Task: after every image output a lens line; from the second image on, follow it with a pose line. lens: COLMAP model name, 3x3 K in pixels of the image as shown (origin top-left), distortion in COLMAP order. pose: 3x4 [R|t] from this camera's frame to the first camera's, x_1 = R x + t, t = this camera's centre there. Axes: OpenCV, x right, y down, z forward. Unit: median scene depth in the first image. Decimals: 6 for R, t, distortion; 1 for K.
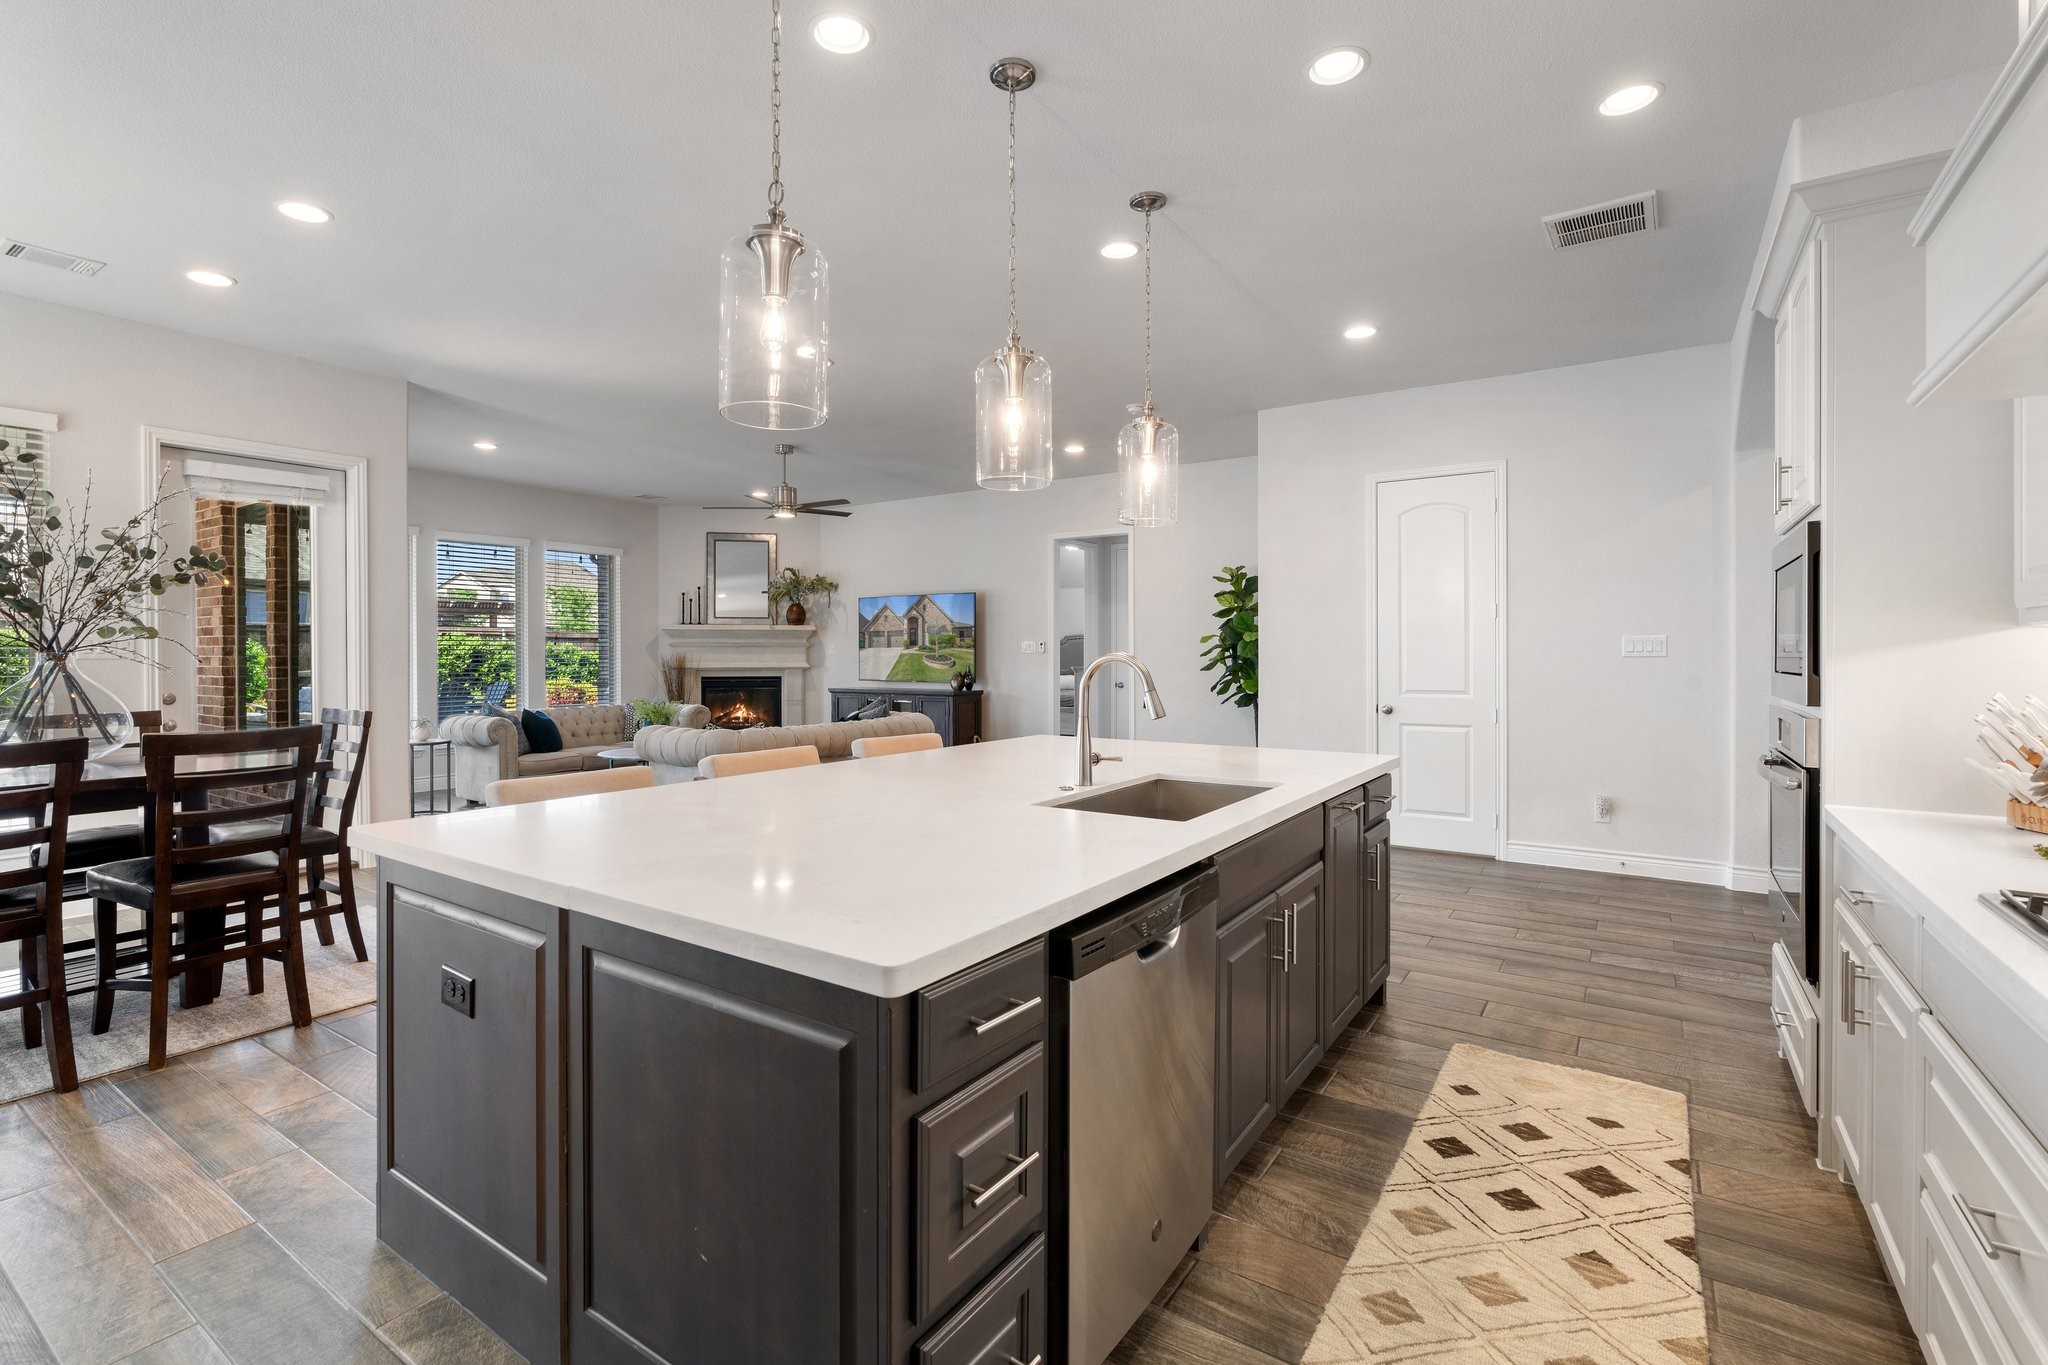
lens RADIAL K [[924.7, 0, 1015.5], [0, 924.7, 664.4], [0, 0, 1]] dist [-0.001293, -0.000080]
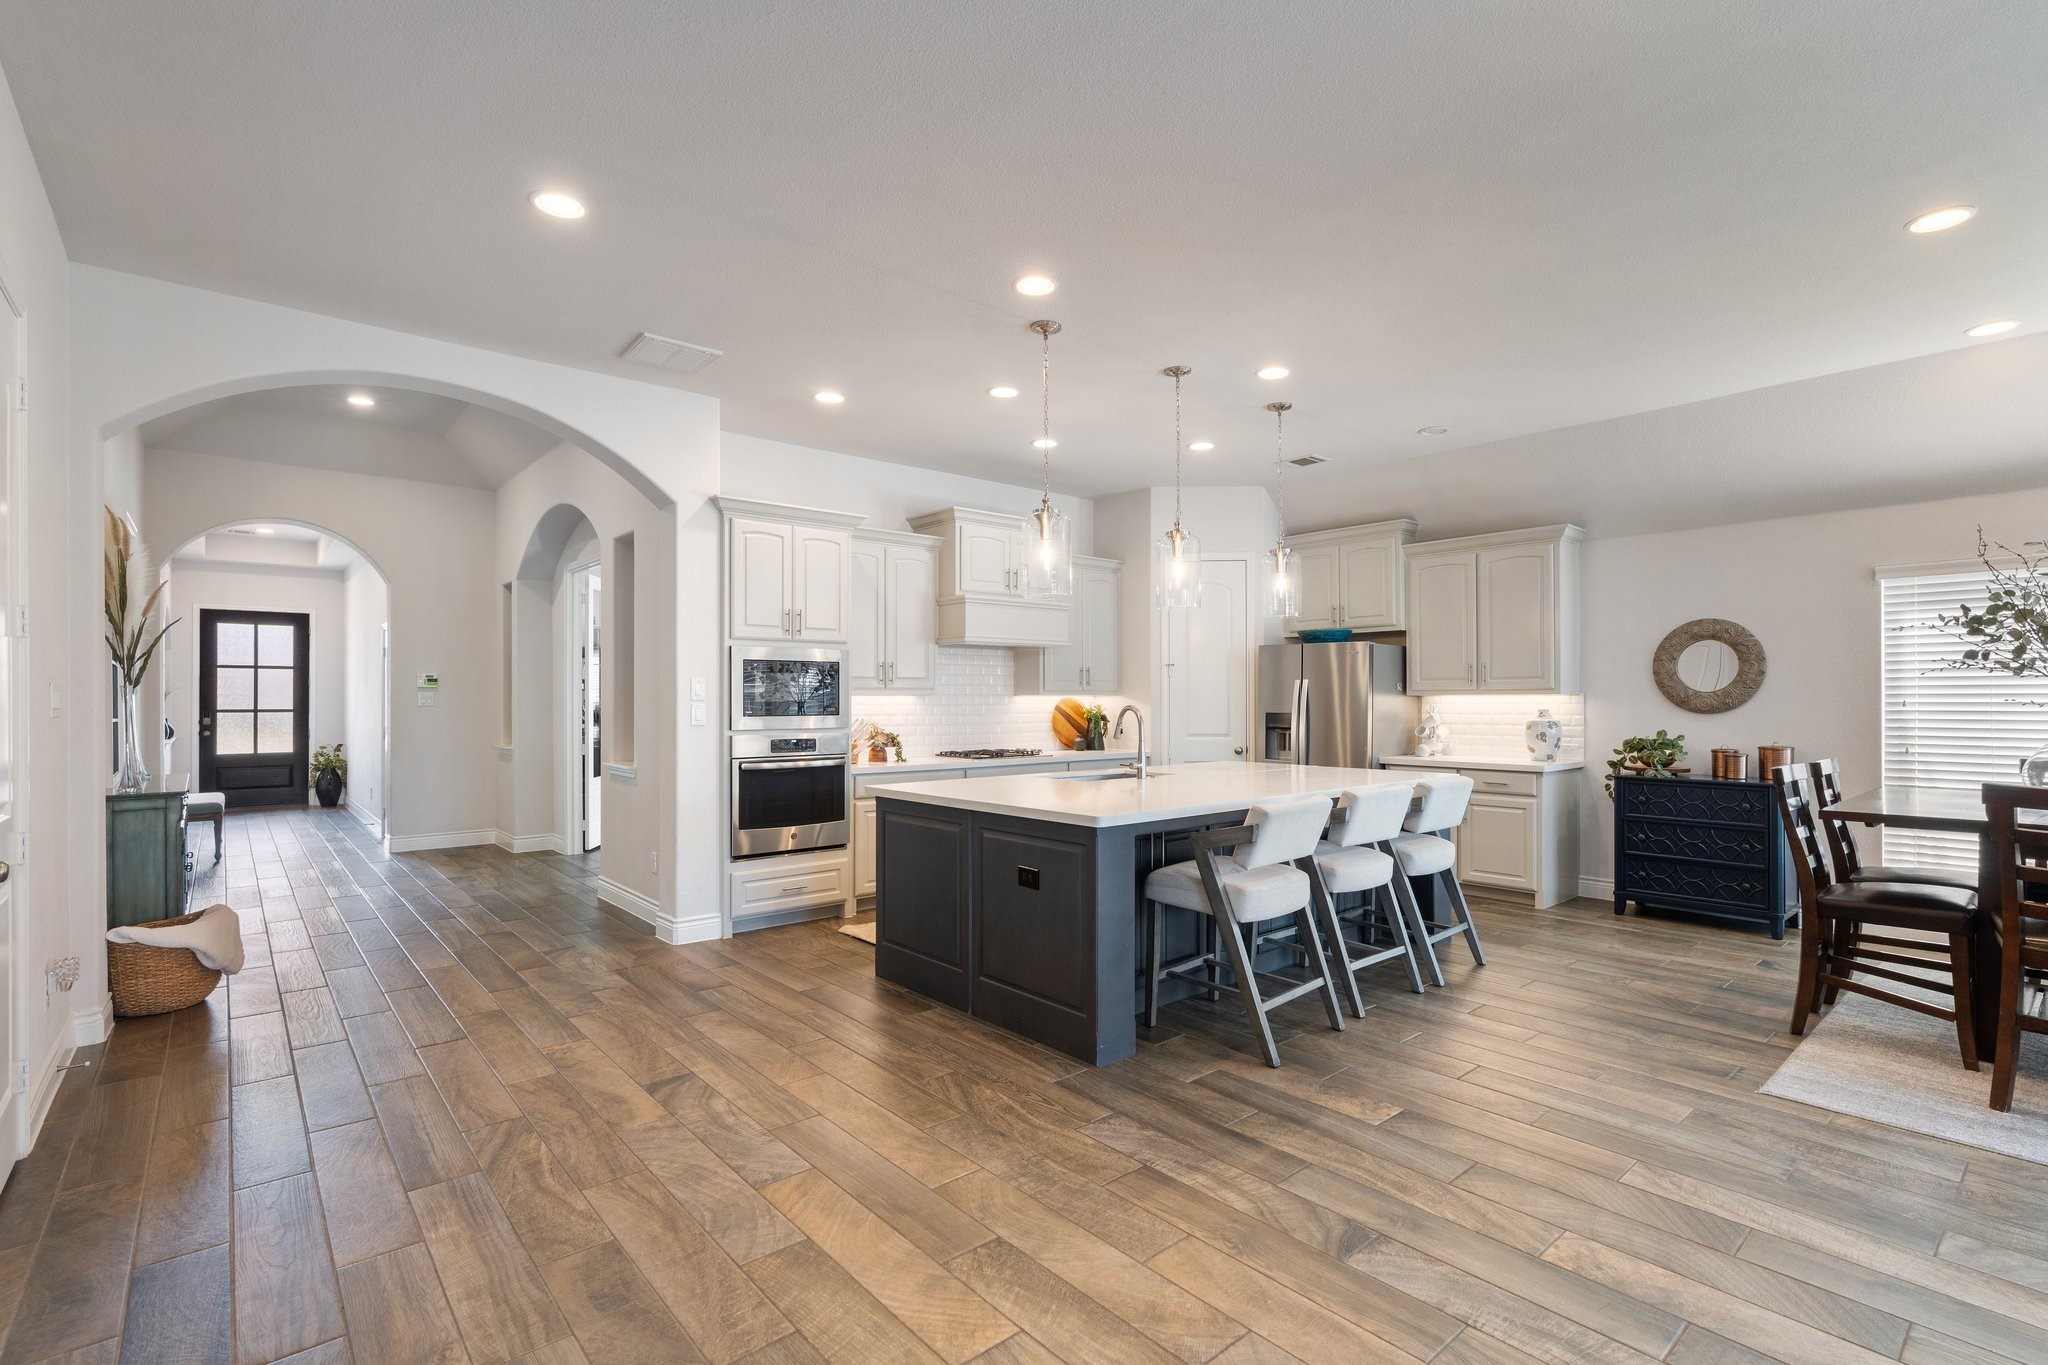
lens RADIAL K [[938.0, 0, 1019.2], [0, 938.0, 687.7], [0, 0, 1]] dist [0.000079, 0.004828]
pose [[-0.964214, 0.008198, 0.264998, -0.049362], [0.008991, 0.999958, 0.001780, -0.013474], [-0.264972, 0.004099, -0.964247, 0.723984]]
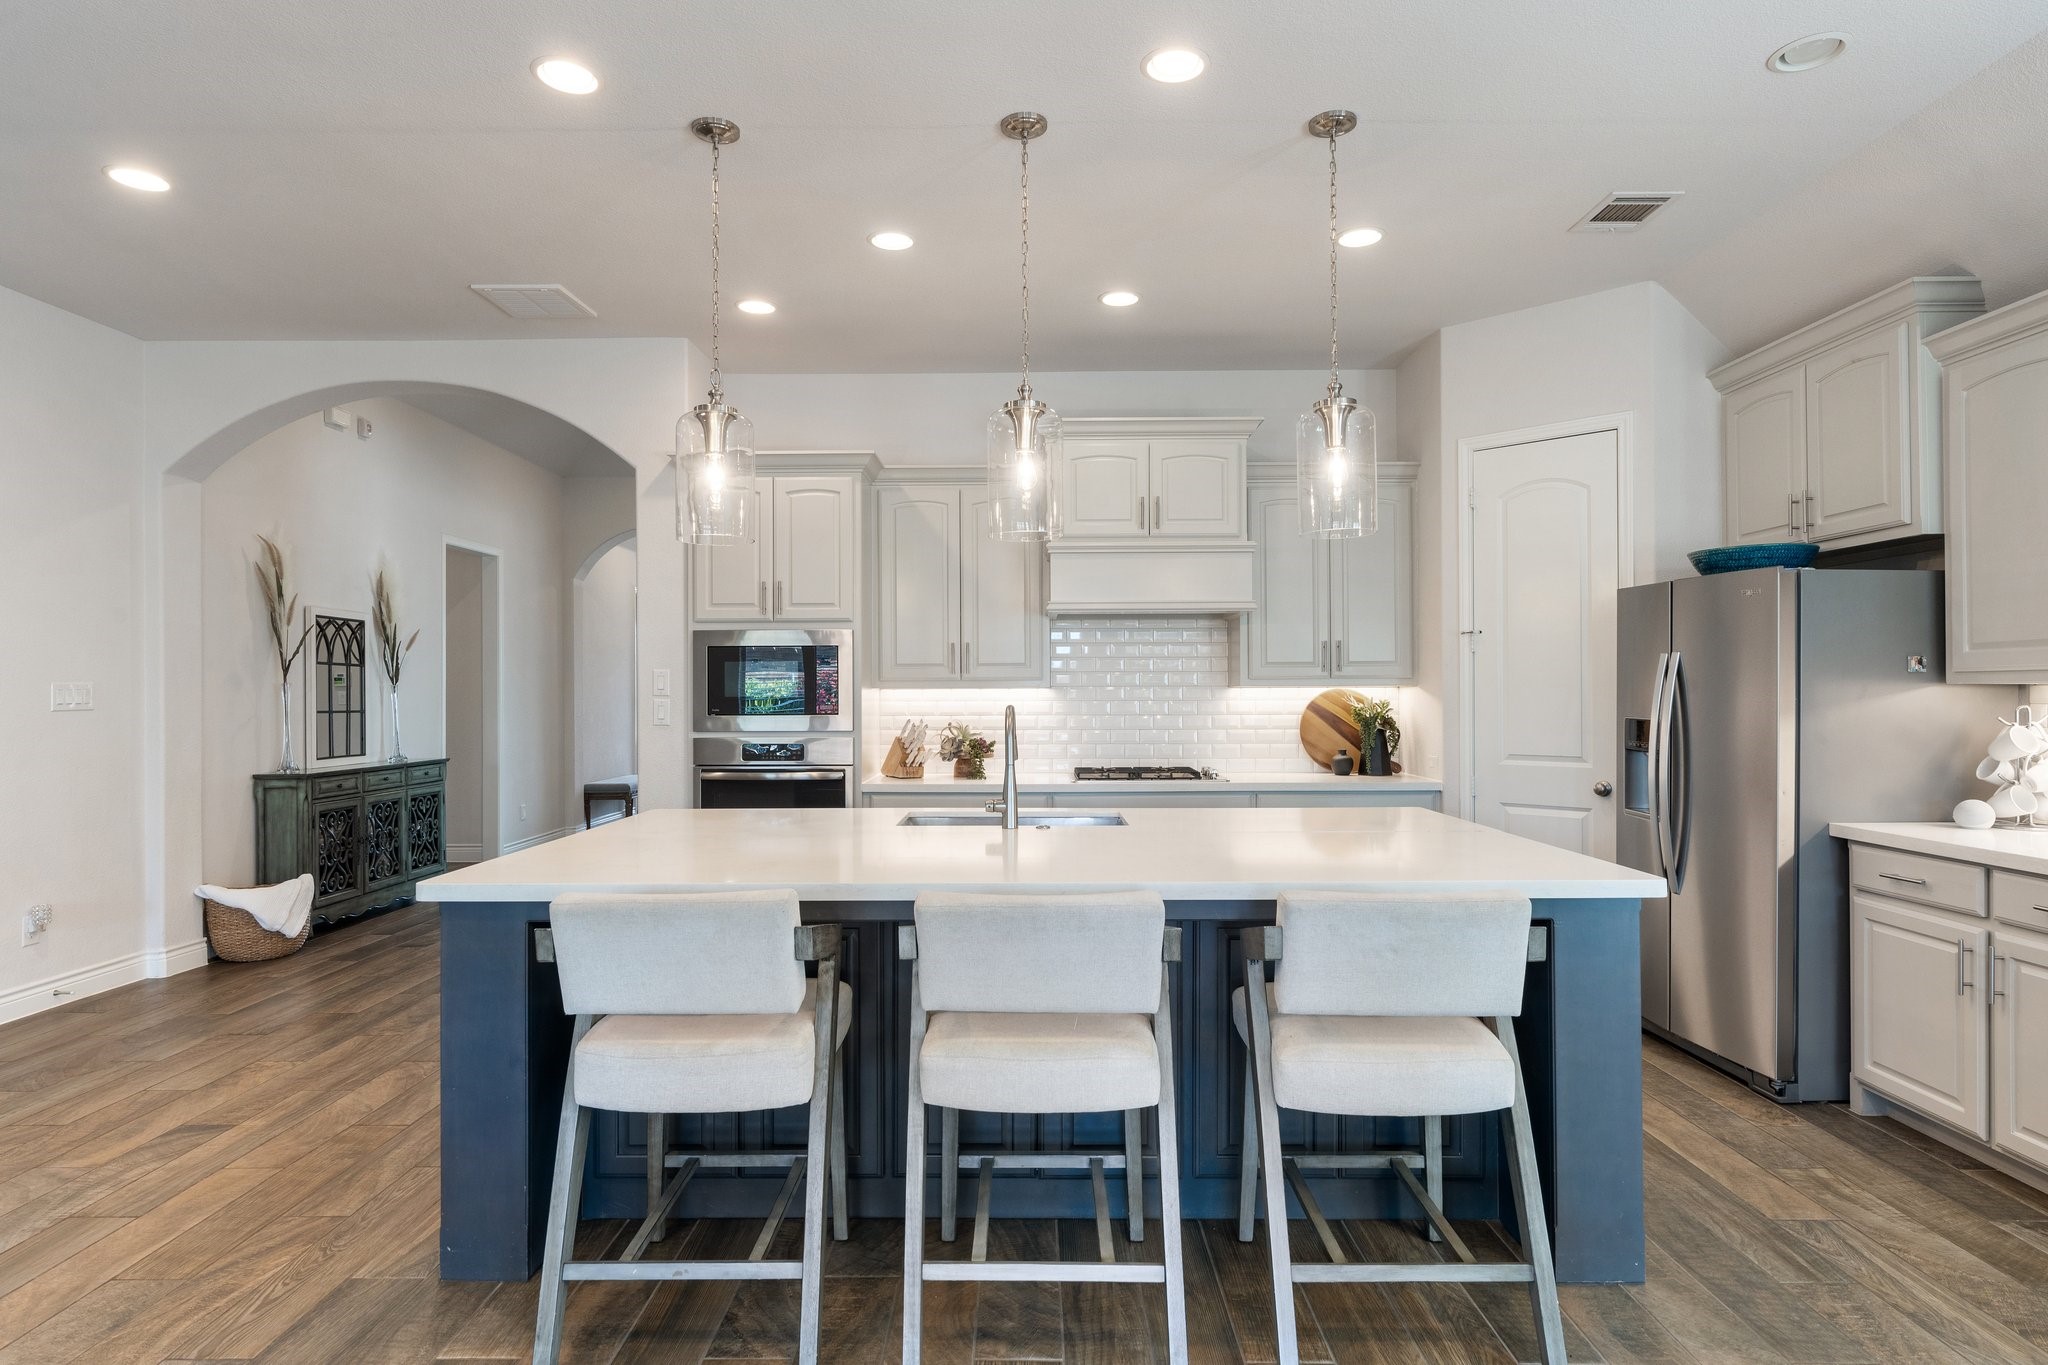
lens RADIAL K [[1101.2, 0, 1025.0], [0, 1101.2, 678.3], [0, 0, 1]] dist [-0.001294, 0.001252]
pose [[-0.558148, 0.015575, 0.829595, -0.260273], [0.018531, 0.999808, -0.006303, -0.009091], [-0.829534, 0.011856, -0.558330, 0.432294]]
